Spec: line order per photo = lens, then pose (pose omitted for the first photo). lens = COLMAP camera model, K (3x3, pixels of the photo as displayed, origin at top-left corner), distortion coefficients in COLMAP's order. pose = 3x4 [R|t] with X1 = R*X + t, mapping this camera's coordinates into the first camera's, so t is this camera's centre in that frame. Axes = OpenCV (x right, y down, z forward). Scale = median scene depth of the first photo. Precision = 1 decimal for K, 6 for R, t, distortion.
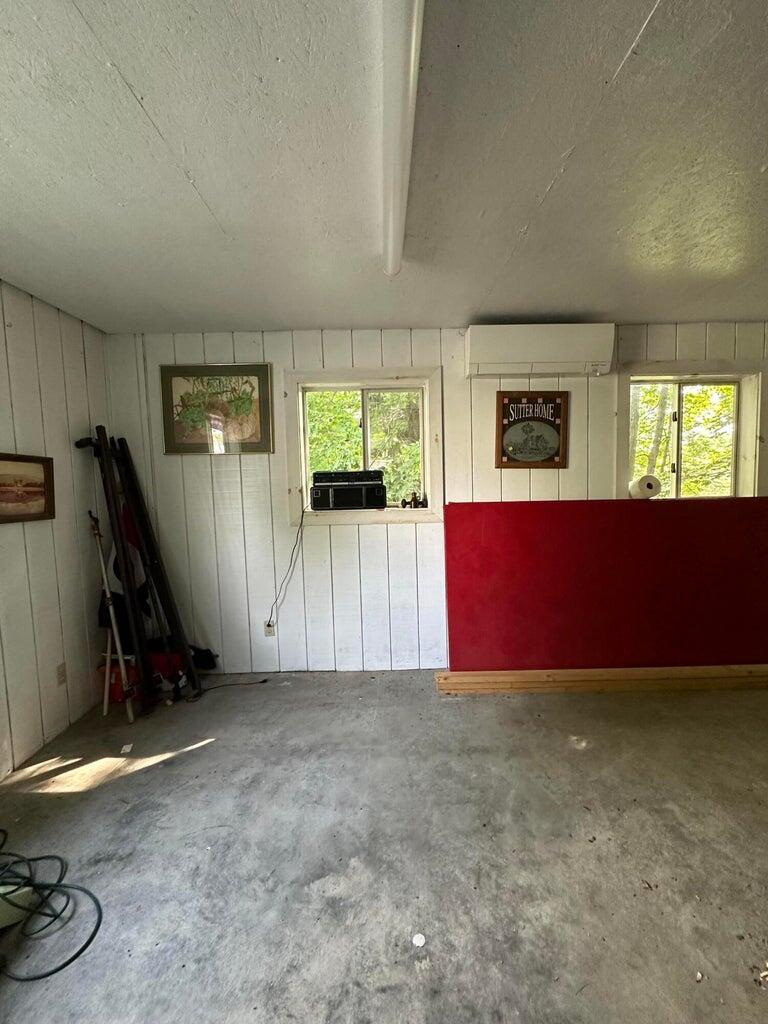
lens RADIAL K [[452.9, 0, 384.7], [0, 452.9, 512.6], [0, 0, 1]] dist [-0.004854, 0.000947]
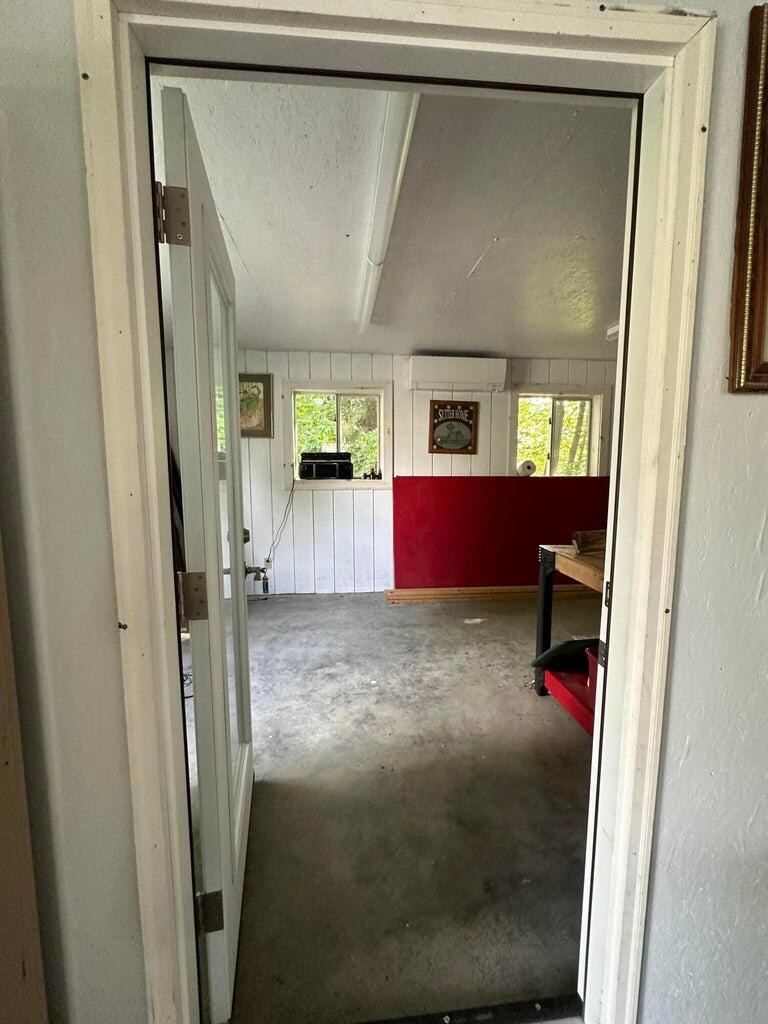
lens RADIAL K [[452.9, 0, 383.3], [0, 452.9, 510.6], [0, 0, 1]] dist [-0.004854, 0.000947]
pose [[0.995119, 0.013968, 0.097689, -0.041630], [-0.016681, 0.999496, 0.027008, 0.052853], [-0.097262, -0.028506, 0.994850, -0.462120]]
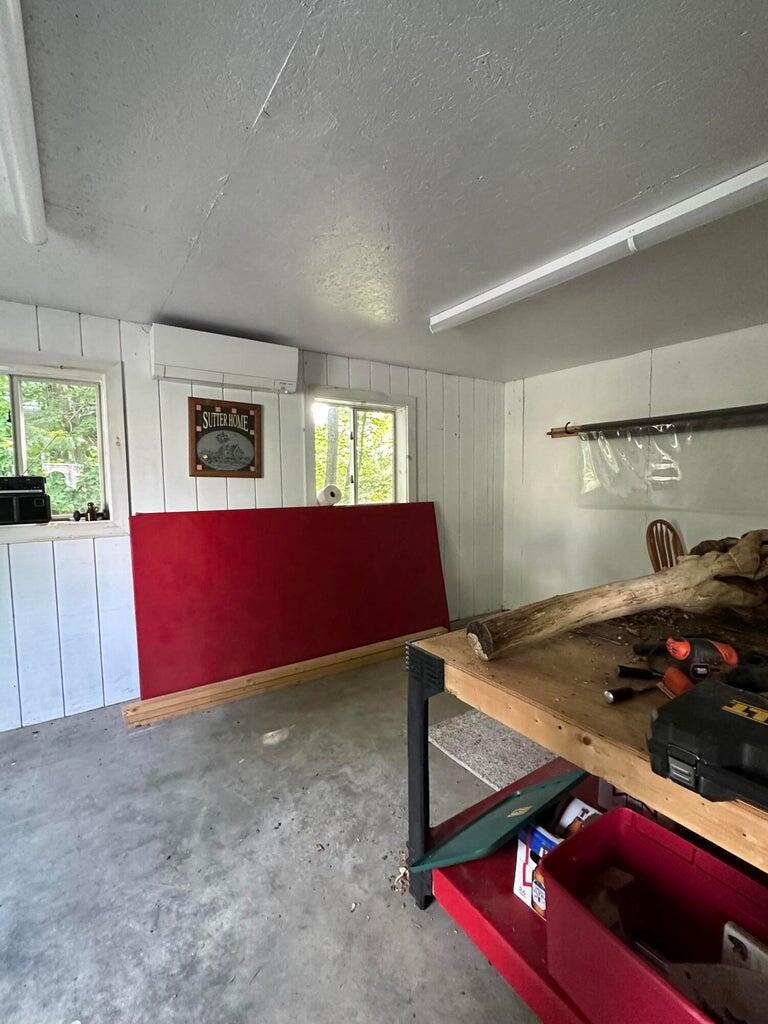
lens RADIAL K [[452.9, 0, 383.6], [0, 452.9, 511.6], [0, 0, 1]] dist [-0.004854, 0.000947]
pose [[0.829175, -0.023458, 0.558496, 0.050431], [0.034431, 0.999365, -0.009142, -0.000356], [-0.557927, 0.026810, 0.829457, -0.026293]]
